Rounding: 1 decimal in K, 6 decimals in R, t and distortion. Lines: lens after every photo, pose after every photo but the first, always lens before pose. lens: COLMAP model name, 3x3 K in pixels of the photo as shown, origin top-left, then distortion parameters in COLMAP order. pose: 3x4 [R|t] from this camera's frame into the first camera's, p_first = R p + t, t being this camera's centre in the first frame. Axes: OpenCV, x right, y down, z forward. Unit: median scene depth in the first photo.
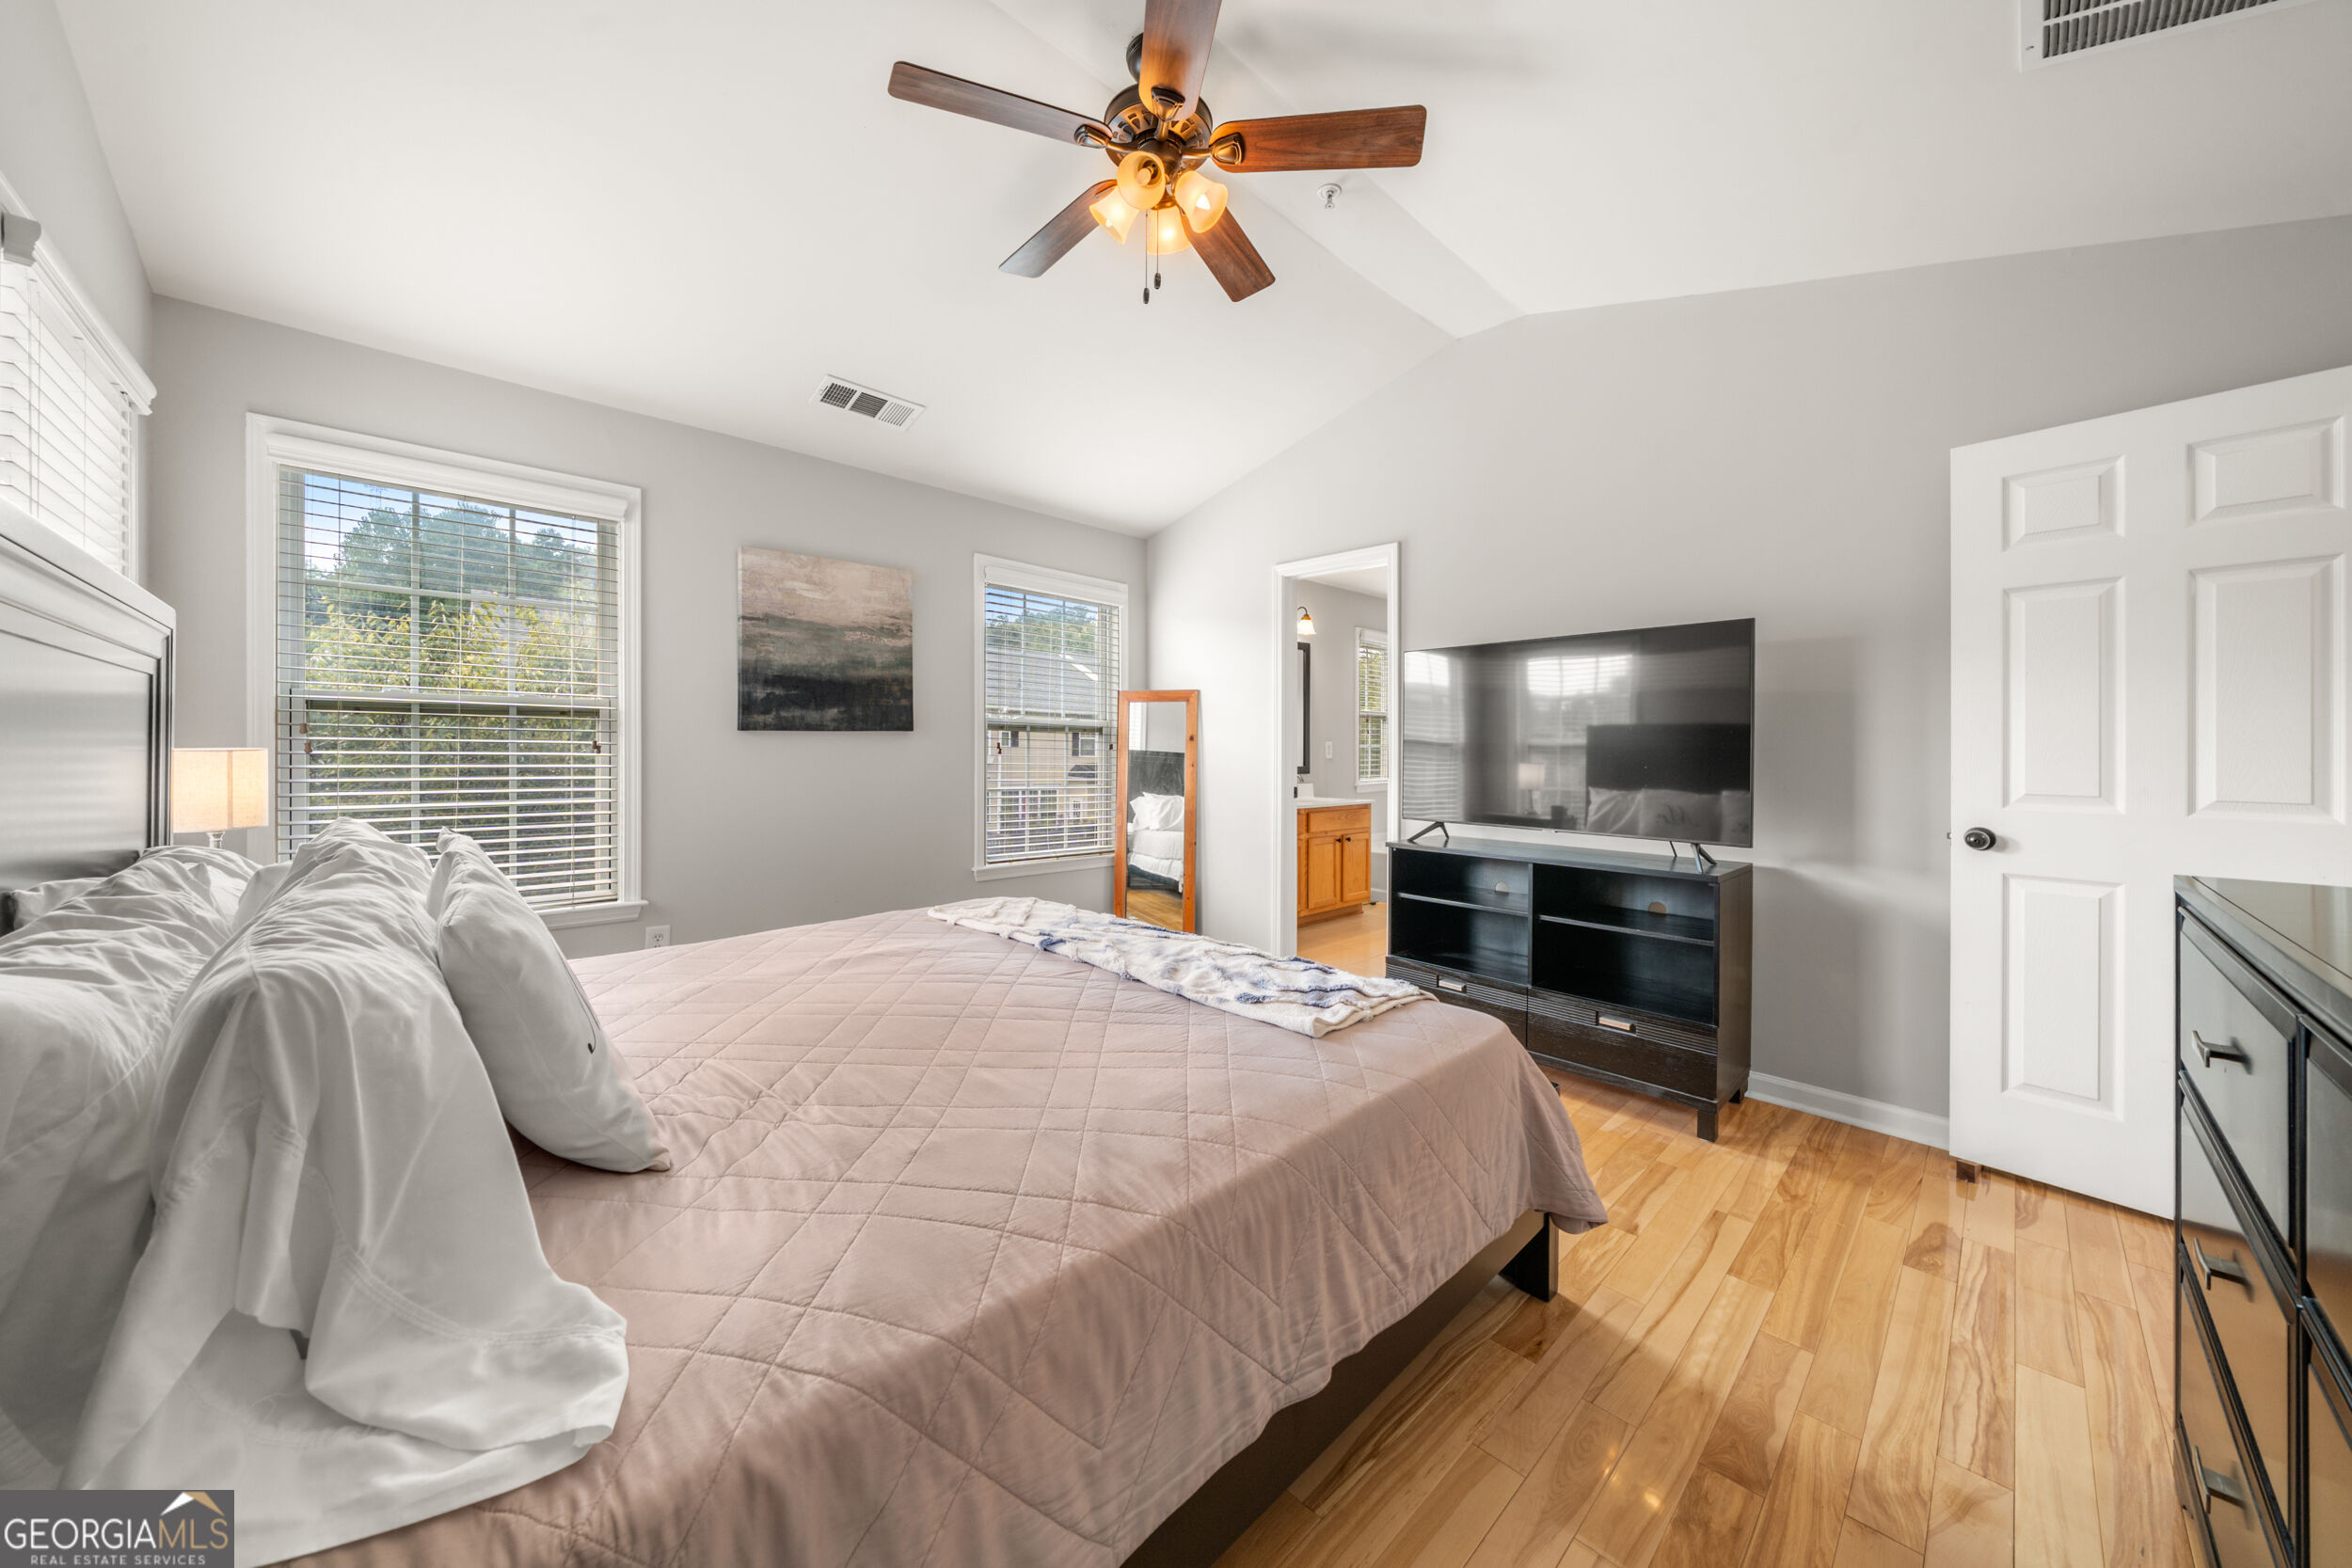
lens RADIAL K [[807.8, 0, 1166.9], [0, 807.8, 771.2], [0, 0, 1]] dist [-0.006087, 0.000128]
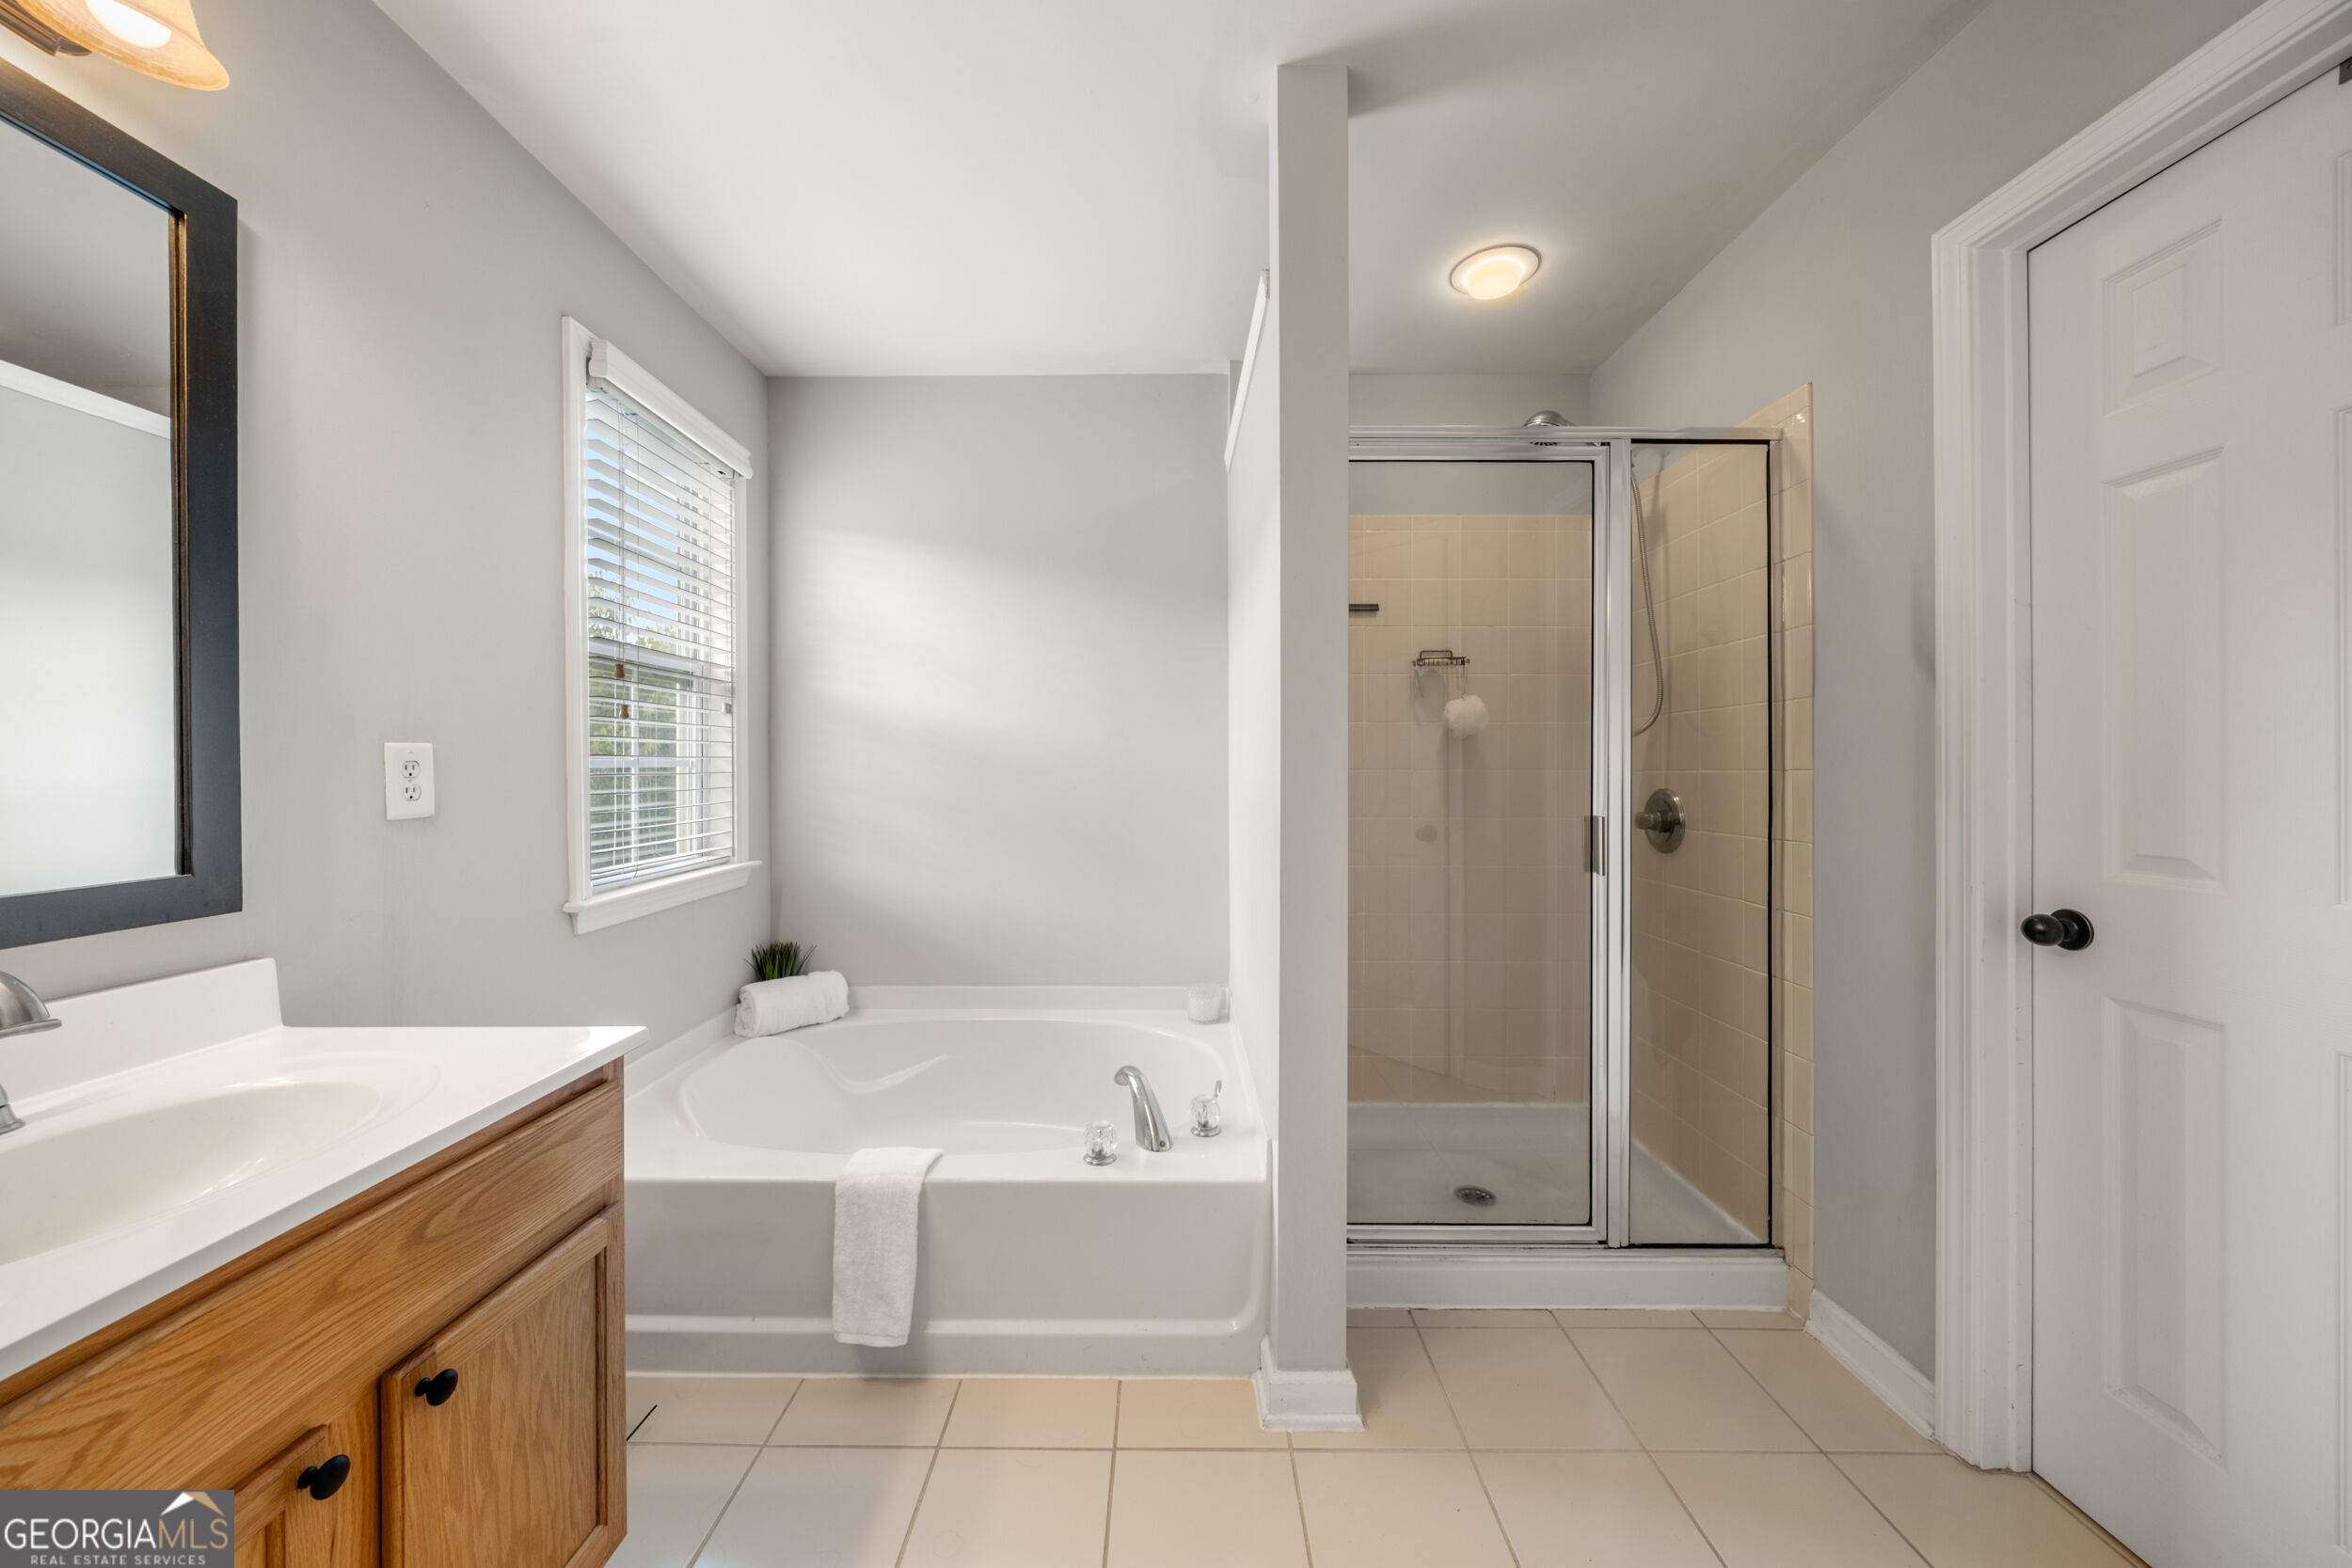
lens RADIAL K [[807.8, 0, 1166.9], [0, 807.8, 771.2], [0, 0, 1]] dist [-0.006087, 0.000128]
pose [[0.693919, -0.001411, 0.720052, 0.201707], [0.015938, 0.999783, -0.013400, -0.023894], [-0.719877, 0.020775, 0.693791, 0.755987]]
